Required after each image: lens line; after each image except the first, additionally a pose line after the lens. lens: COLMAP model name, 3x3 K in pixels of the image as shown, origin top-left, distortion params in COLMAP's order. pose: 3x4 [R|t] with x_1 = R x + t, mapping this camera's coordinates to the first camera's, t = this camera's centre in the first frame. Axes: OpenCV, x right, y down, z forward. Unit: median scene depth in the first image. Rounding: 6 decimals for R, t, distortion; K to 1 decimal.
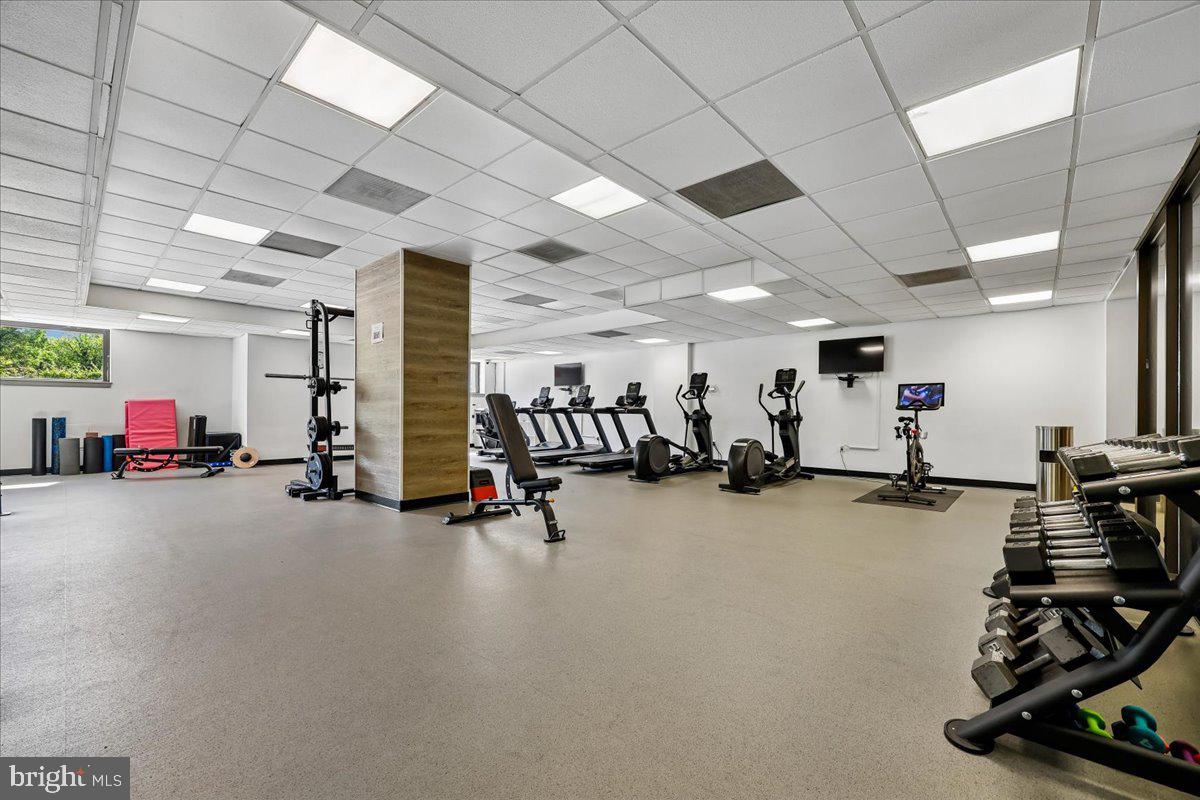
lens RADIAL K [[481.7, 0, 596.8], [0, 481.7, 404.0], [0, 0, 1]] dist [-0.000326, -0.000155]
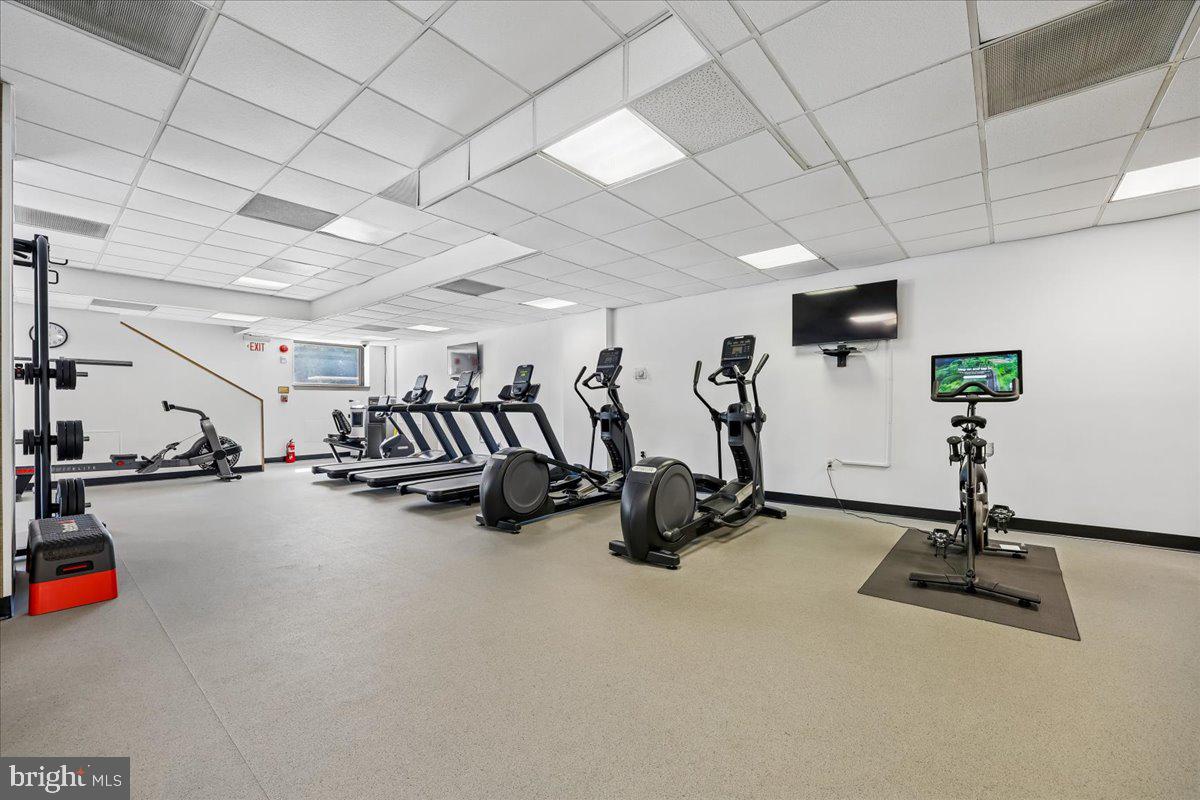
lens RADIAL K [[481.7, 0, 602.7], [0, 481.7, 404.2], [0, 0, 1]] dist [-0.000326, -0.000155]
pose [[0.998832, -0.008574, 0.047549, 0.191002], [0.008159, 0.999927, 0.008922, 0.005831], [-0.047622, -0.008524, 0.998829, 0.399462]]
